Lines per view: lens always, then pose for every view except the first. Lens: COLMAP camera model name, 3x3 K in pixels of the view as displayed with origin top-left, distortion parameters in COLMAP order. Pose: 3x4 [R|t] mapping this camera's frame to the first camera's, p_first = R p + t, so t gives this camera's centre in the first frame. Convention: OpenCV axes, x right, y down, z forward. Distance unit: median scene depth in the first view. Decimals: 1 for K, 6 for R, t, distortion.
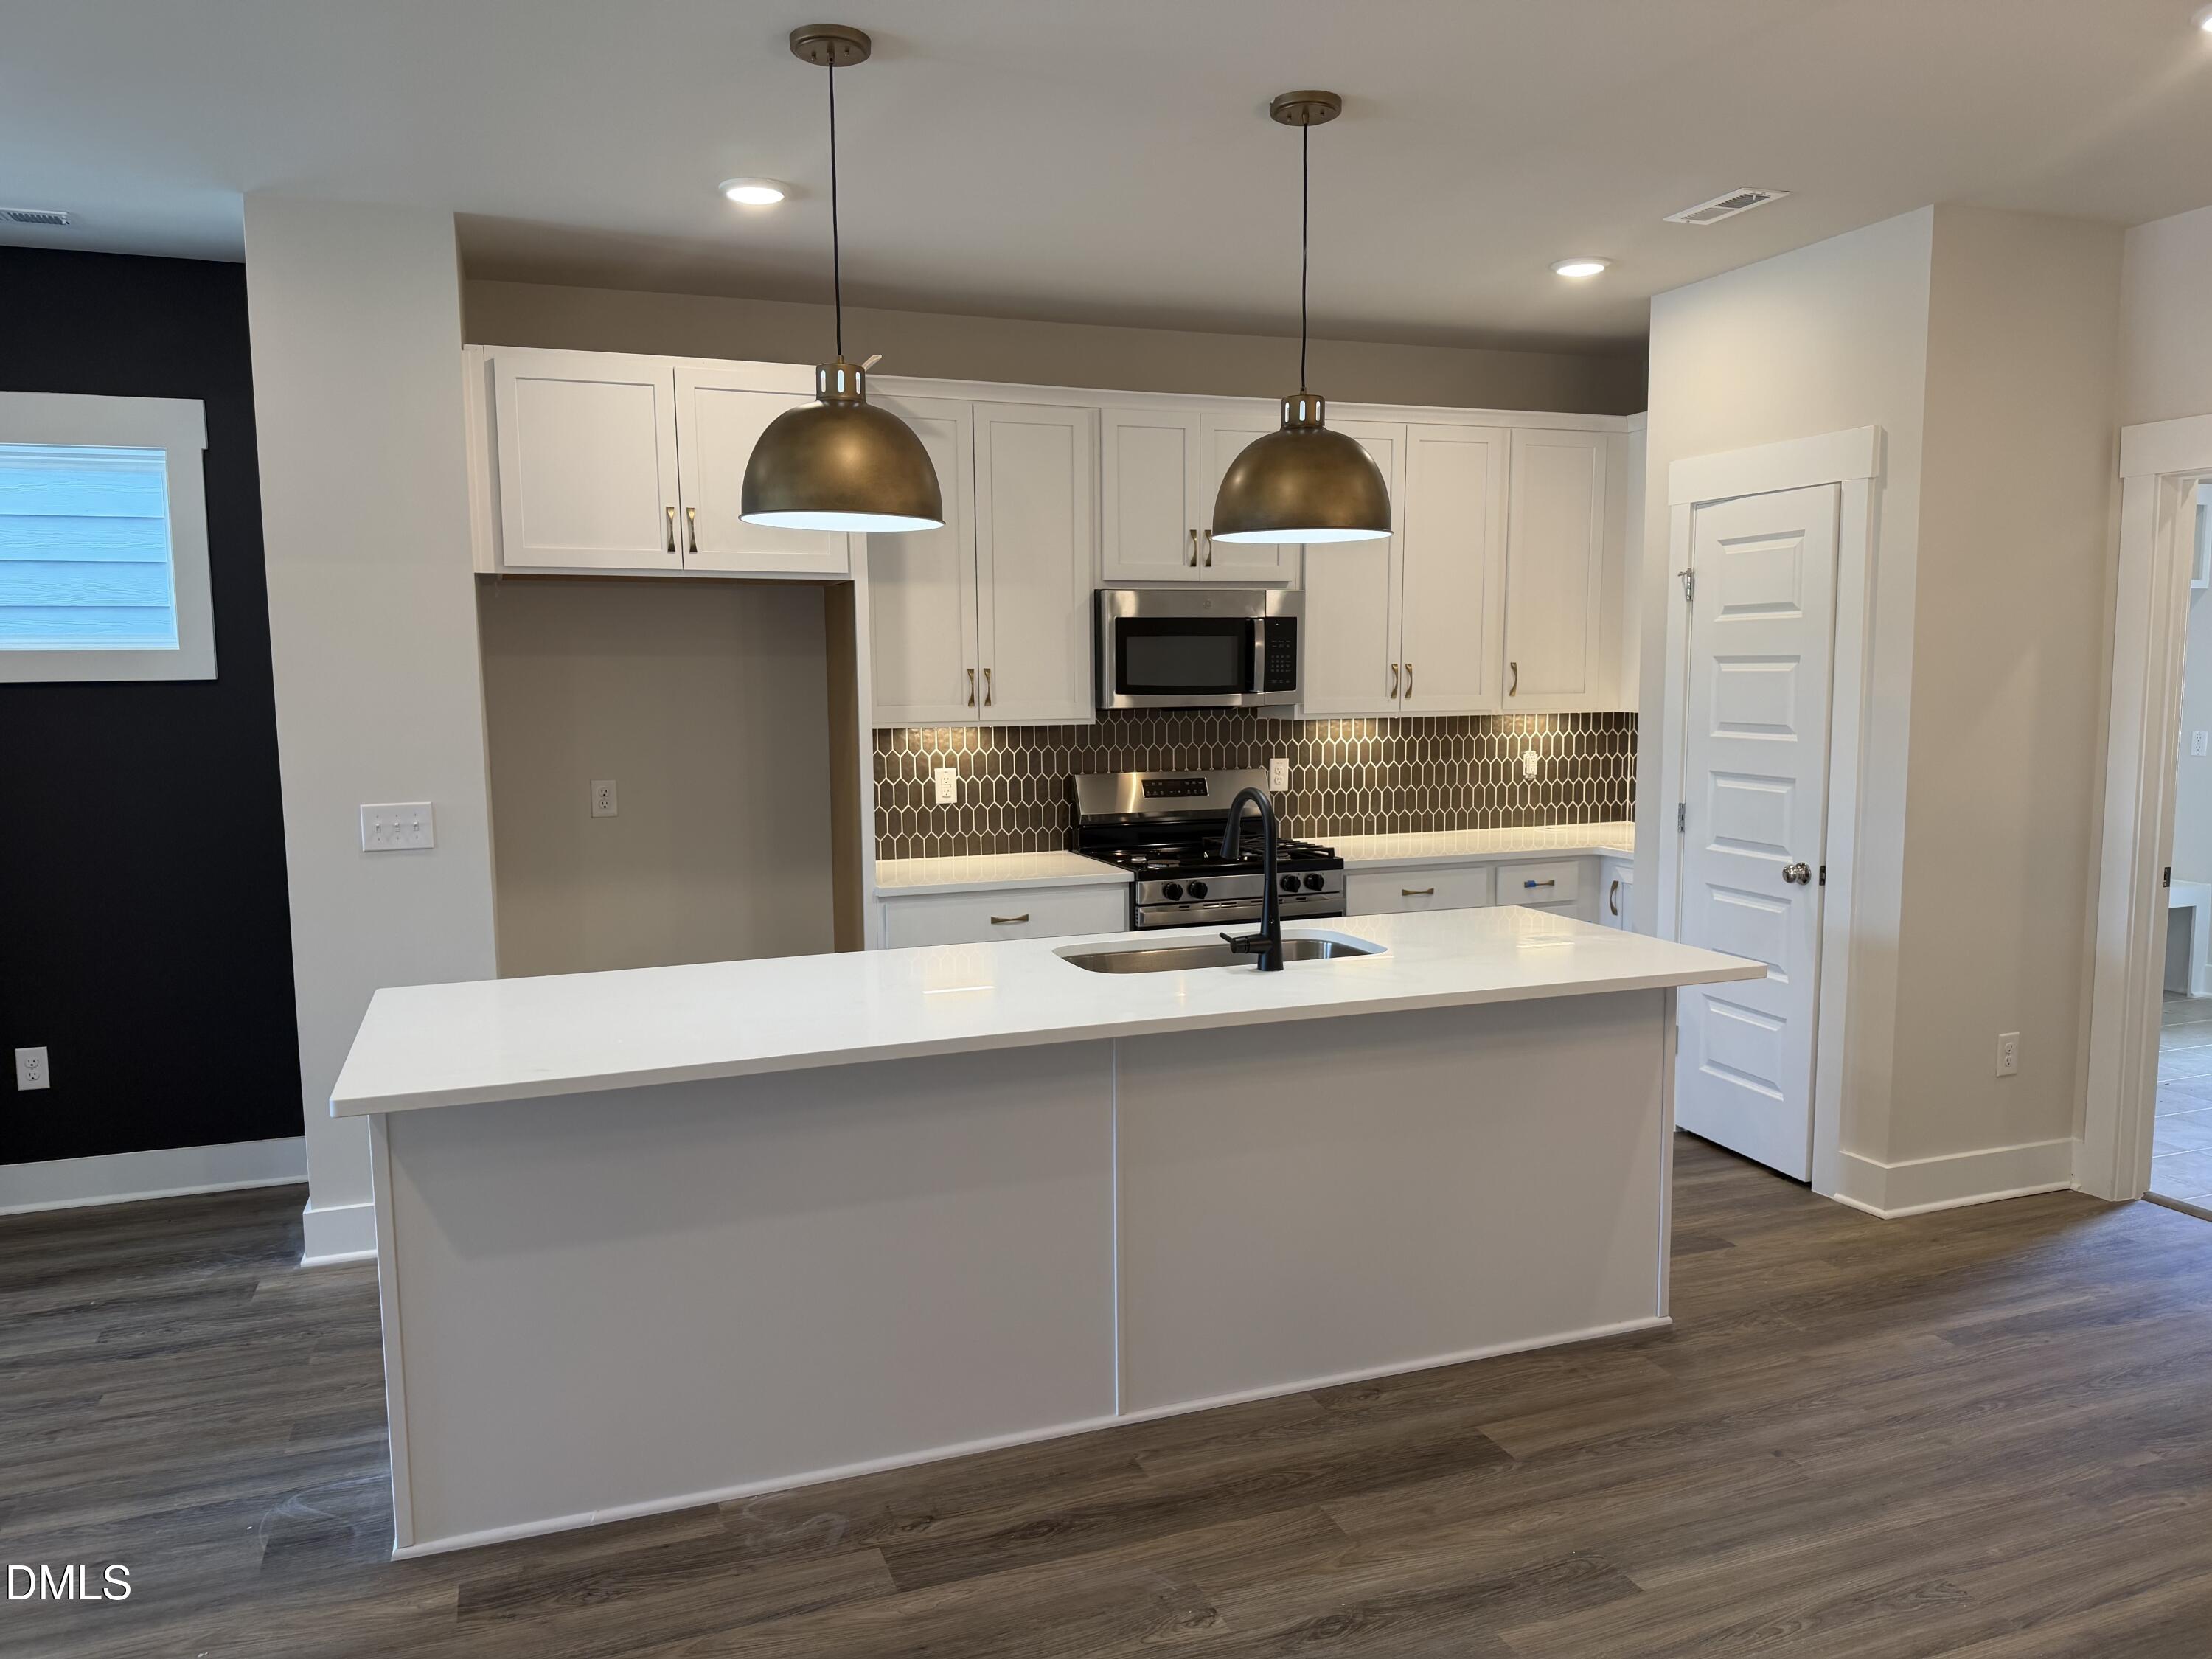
lens RADIAL K [[1580.4, 0, 1118.8], [0, 1580.4, 826.6], [0, 0, 1]] dist [0.027034, -0.040316]
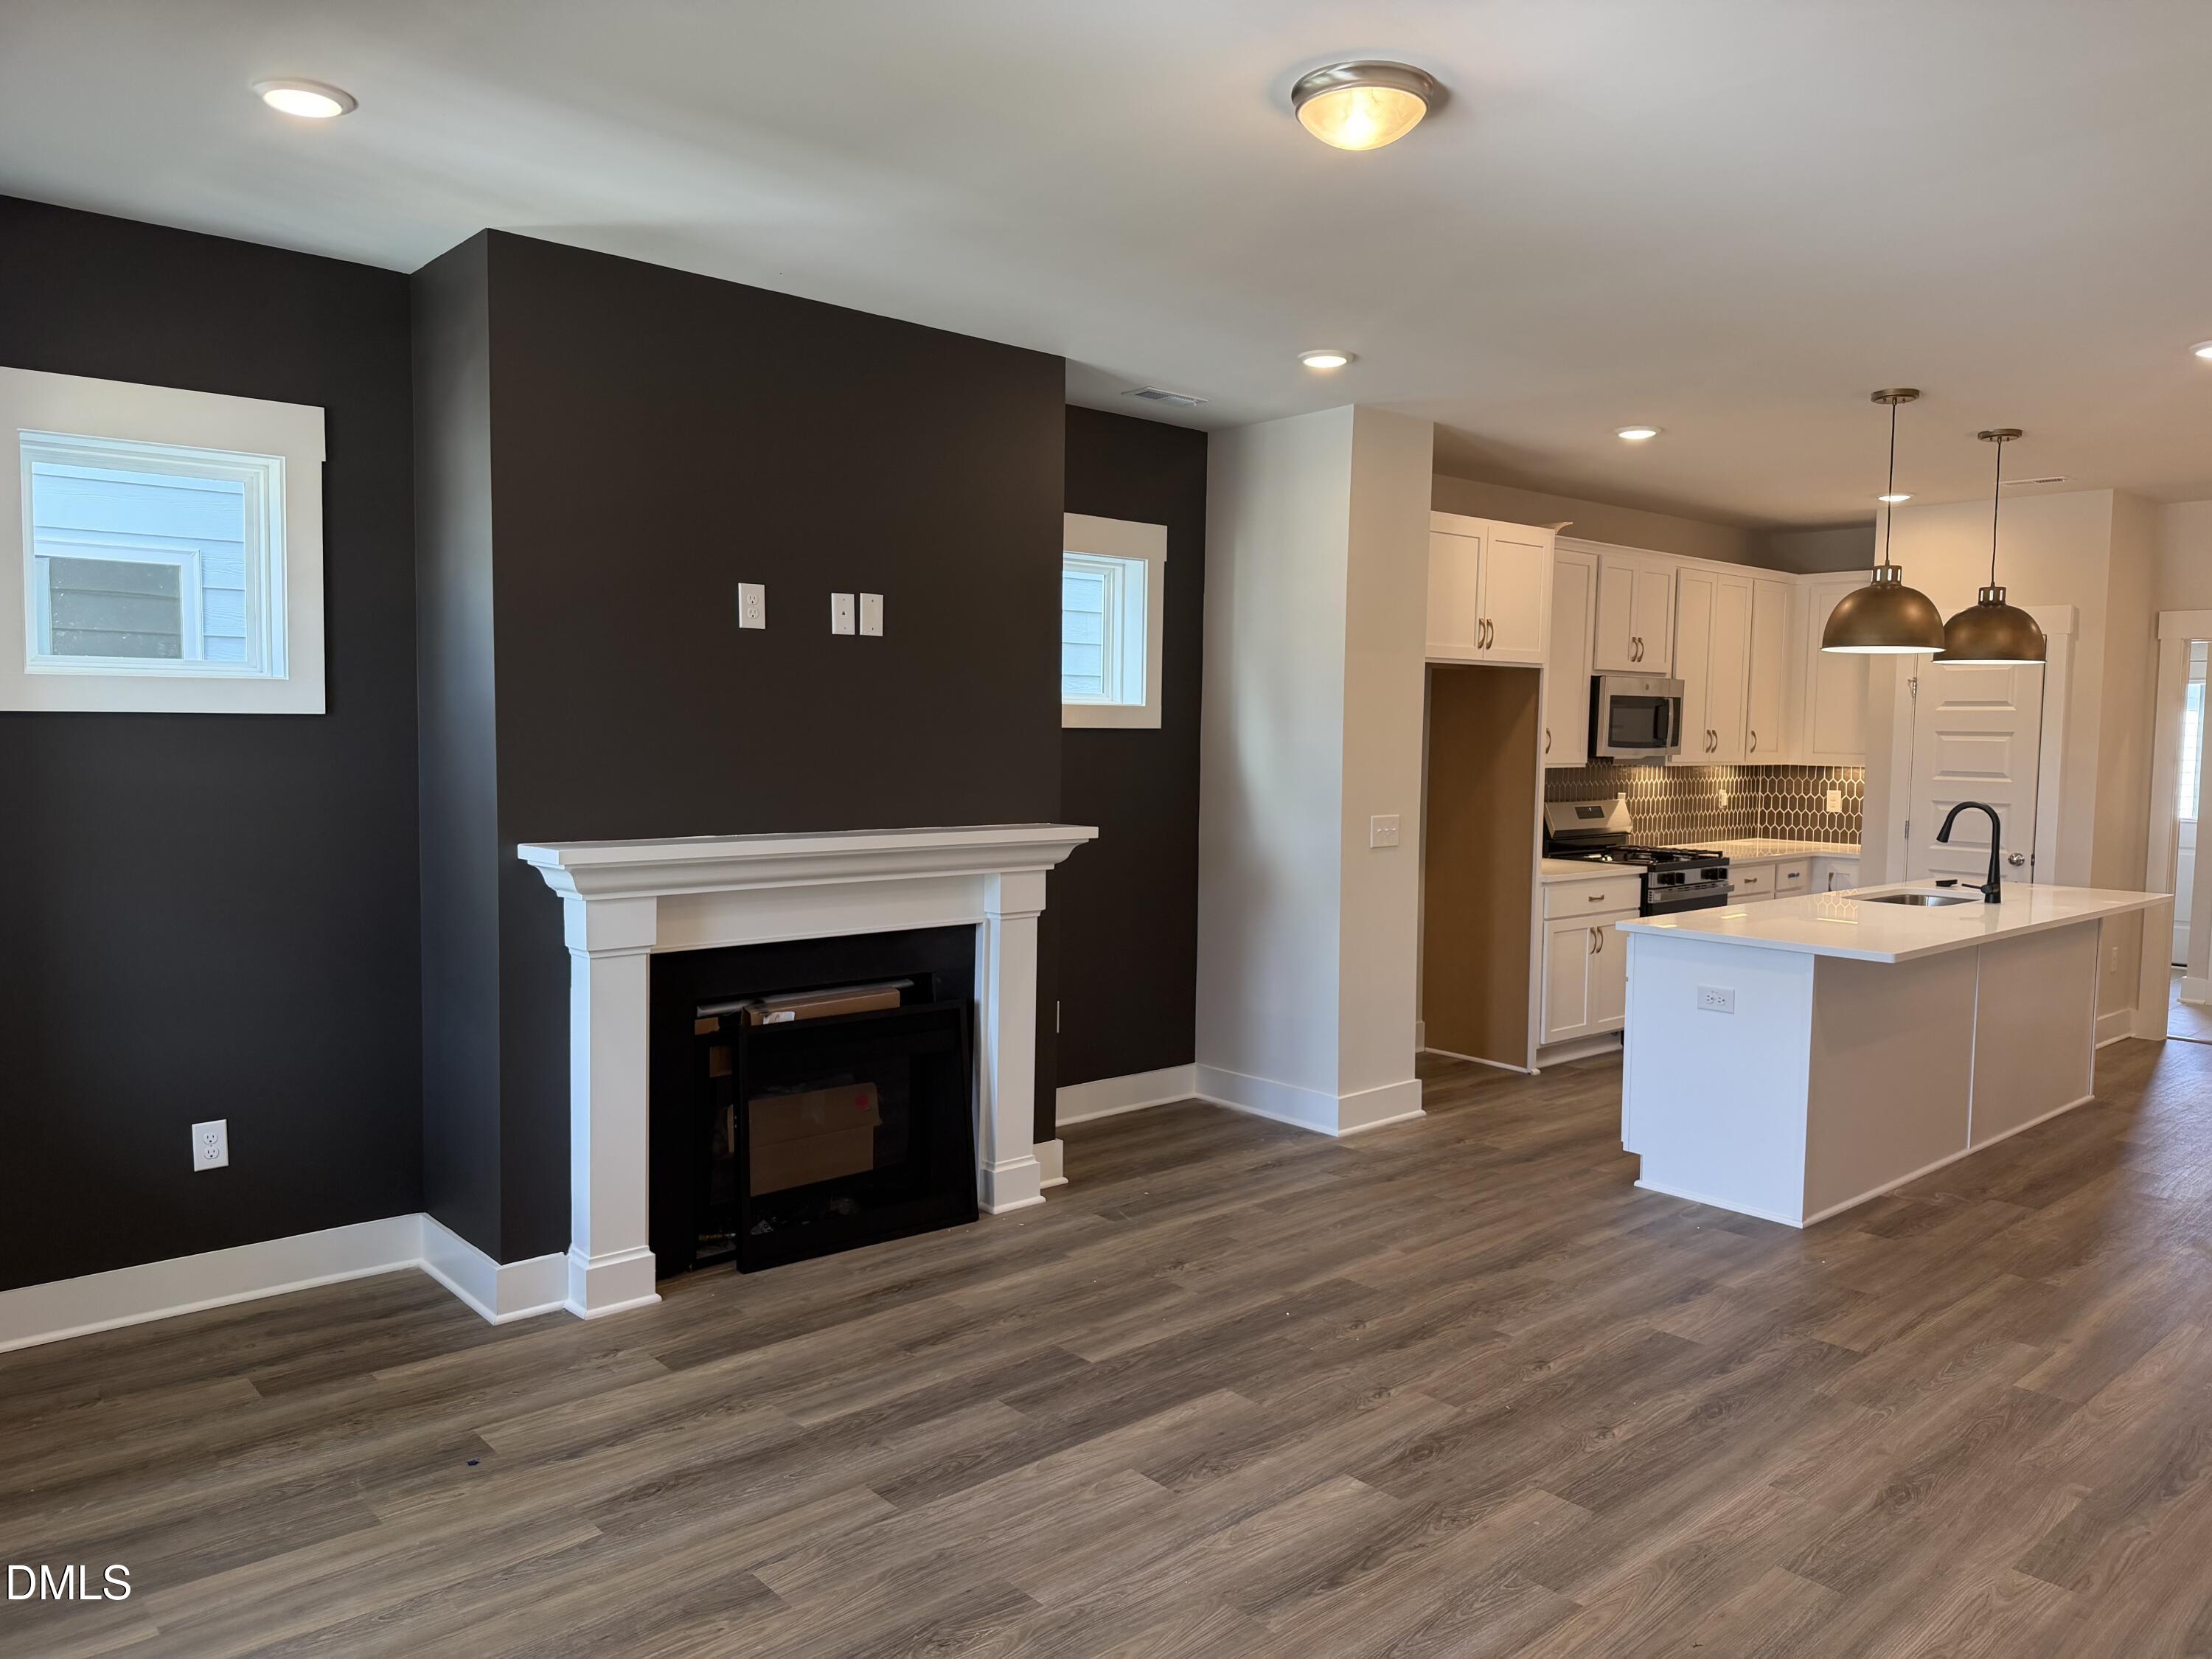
lens RADIAL K [[1580.4, 0, 1094.8], [0, 1580.4, 835.1], [0, 0, 1]] dist [0.027034, -0.040316]
pose [[0.933758, -0.002648, 0.357896, -1.155380], [0.011902, 0.999649, -0.023656, 0.032378], [-0.357708, 0.026349, 0.933462, -0.251461]]
